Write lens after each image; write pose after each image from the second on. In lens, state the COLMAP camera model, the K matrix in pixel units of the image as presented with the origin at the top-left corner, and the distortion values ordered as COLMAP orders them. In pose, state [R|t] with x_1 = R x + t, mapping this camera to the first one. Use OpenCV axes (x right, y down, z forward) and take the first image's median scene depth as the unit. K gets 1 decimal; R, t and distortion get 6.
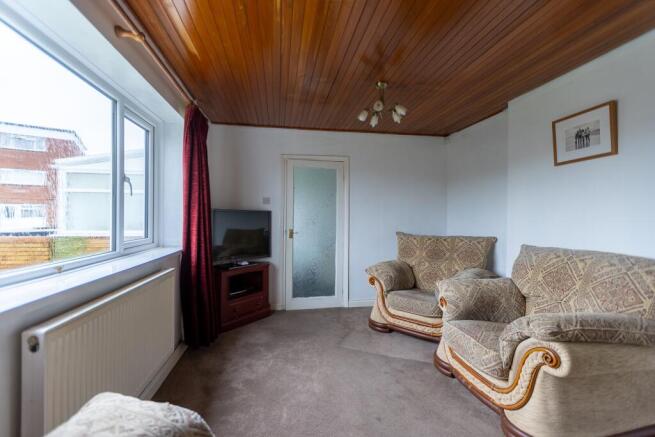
lens RADIAL K [[293.3, 0, 327.5], [0, 293.3, 218.5], [0, 0, 1]] dist [-0.000491, 0.000178]
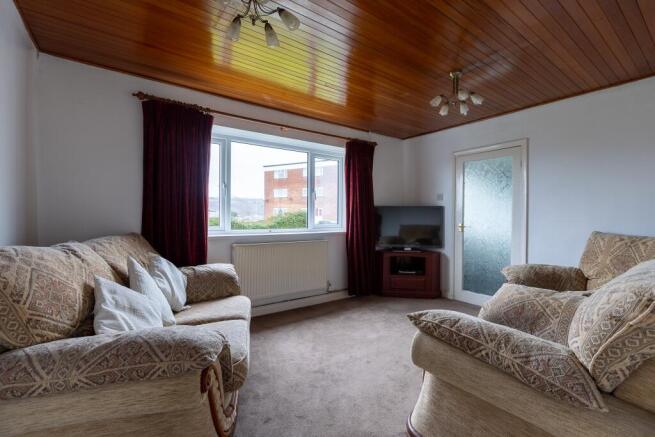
lens RADIAL K [[293.3, 0, 327.5], [0, 293.3, 218.5], [0, 0, 1]] dist [-0.000491, 0.000178]
pose [[0.451467, -0.000636, -0.892288, 0.905797], [-0.002041, 0.999996, -0.001746, 0.035548], [0.892286, 0.002609, 0.451464, 0.178940]]
